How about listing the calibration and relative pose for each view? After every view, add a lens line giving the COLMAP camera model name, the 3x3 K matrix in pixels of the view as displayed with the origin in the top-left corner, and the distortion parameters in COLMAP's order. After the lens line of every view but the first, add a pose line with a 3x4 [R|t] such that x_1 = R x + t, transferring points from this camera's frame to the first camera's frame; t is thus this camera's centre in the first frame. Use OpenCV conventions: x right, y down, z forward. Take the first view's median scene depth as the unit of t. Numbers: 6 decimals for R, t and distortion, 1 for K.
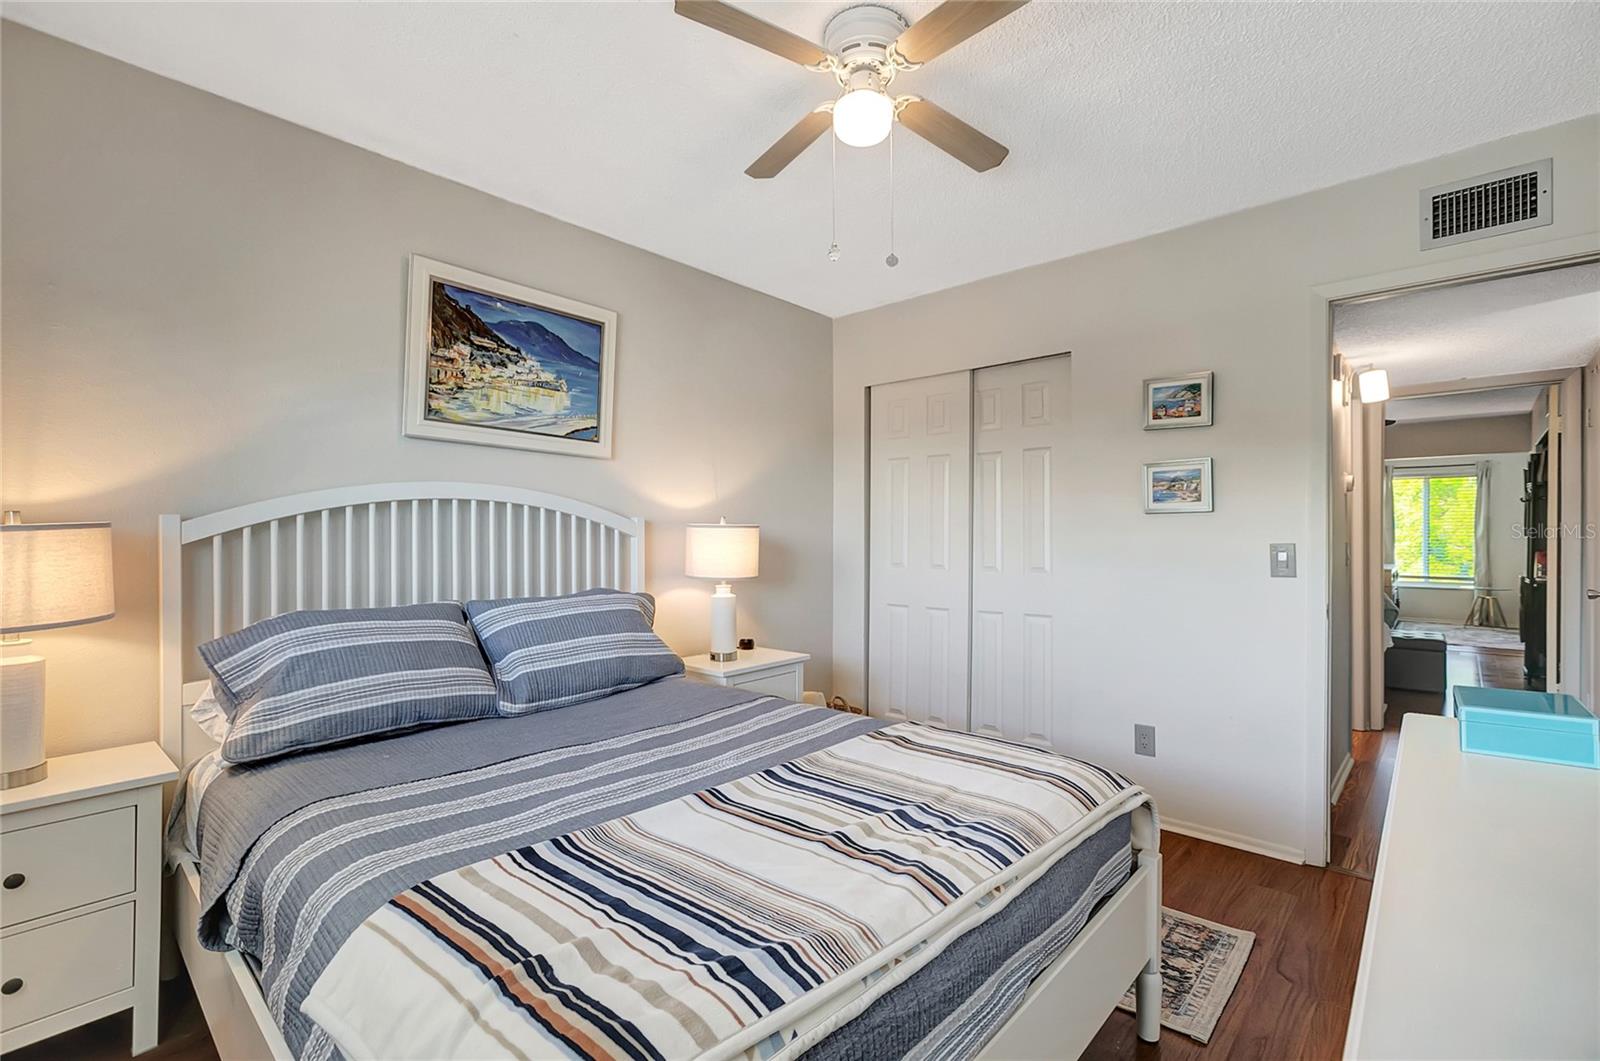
lens RADIAL K [[742.8, 0, 800.0], [0, 742.8, 530.5], [0, 0, 1]] dist [0.018637, -0.000199]
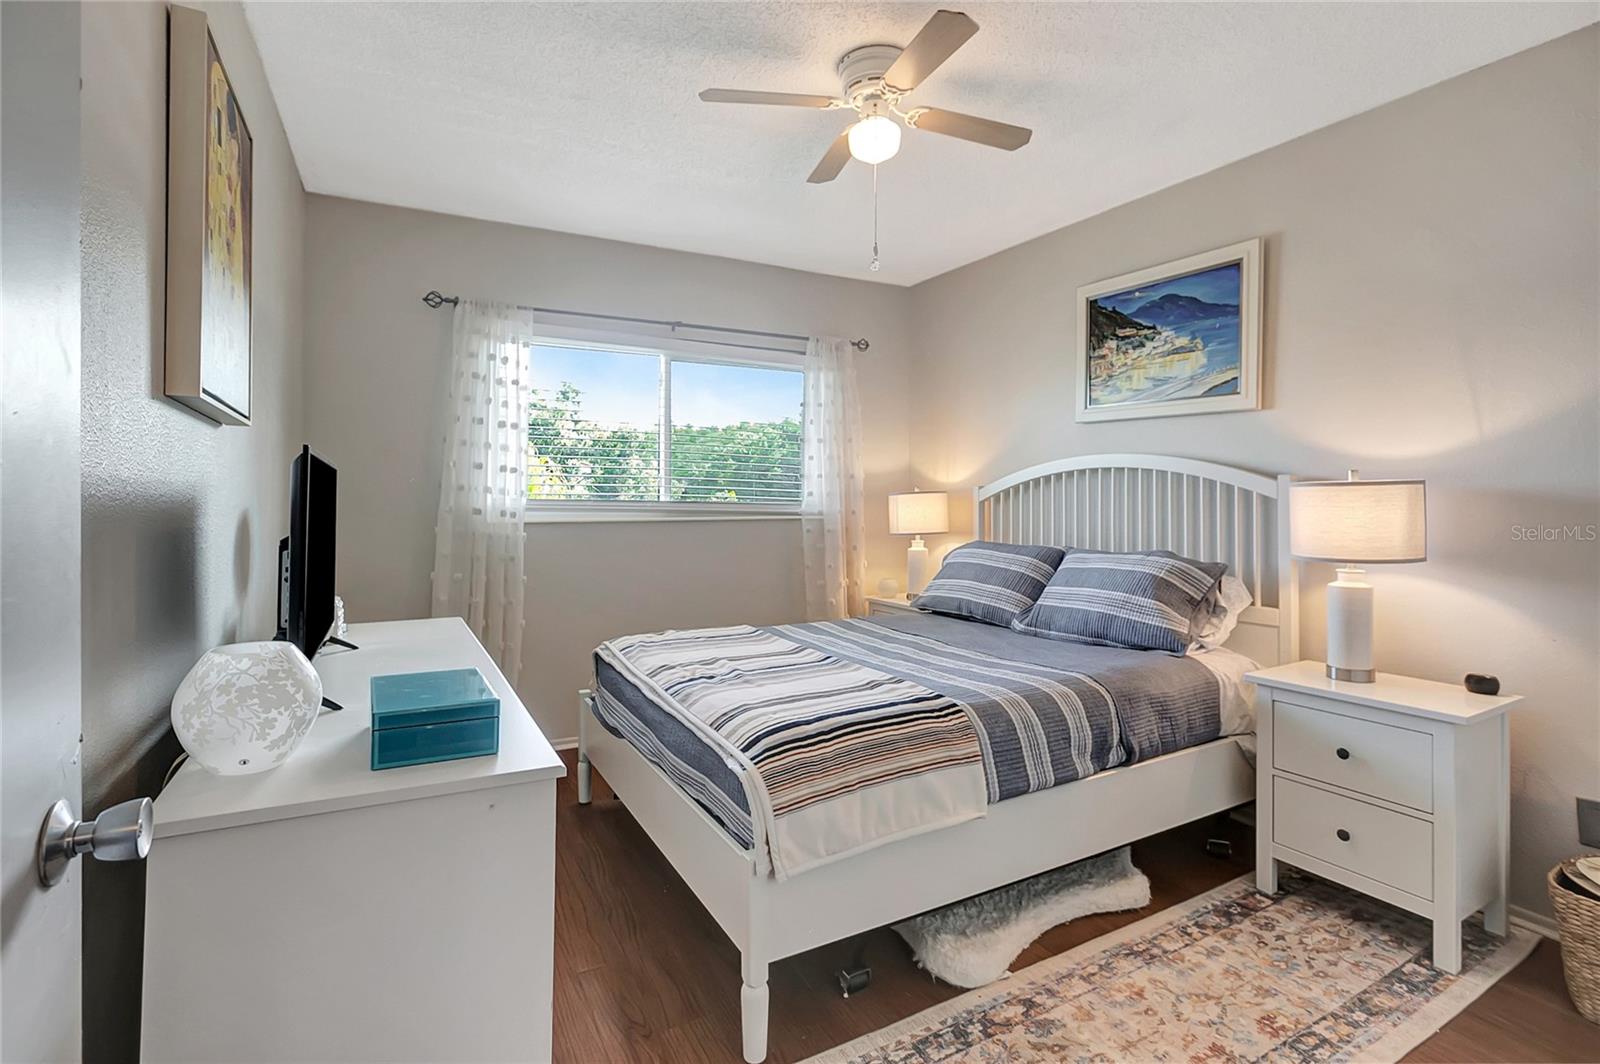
lens RADIAL K [[743.3, 0, 796.7], [0, 743.3, 525.0], [0, 0, 1]] dist [-0.011218, 0.008628]
pose [[-0.297597, 0.045053, -0.953628, 0.847206], [0.020920, 0.998954, 0.040666, -0.007401], [0.954462, -0.007848, -0.298228, 0.842415]]
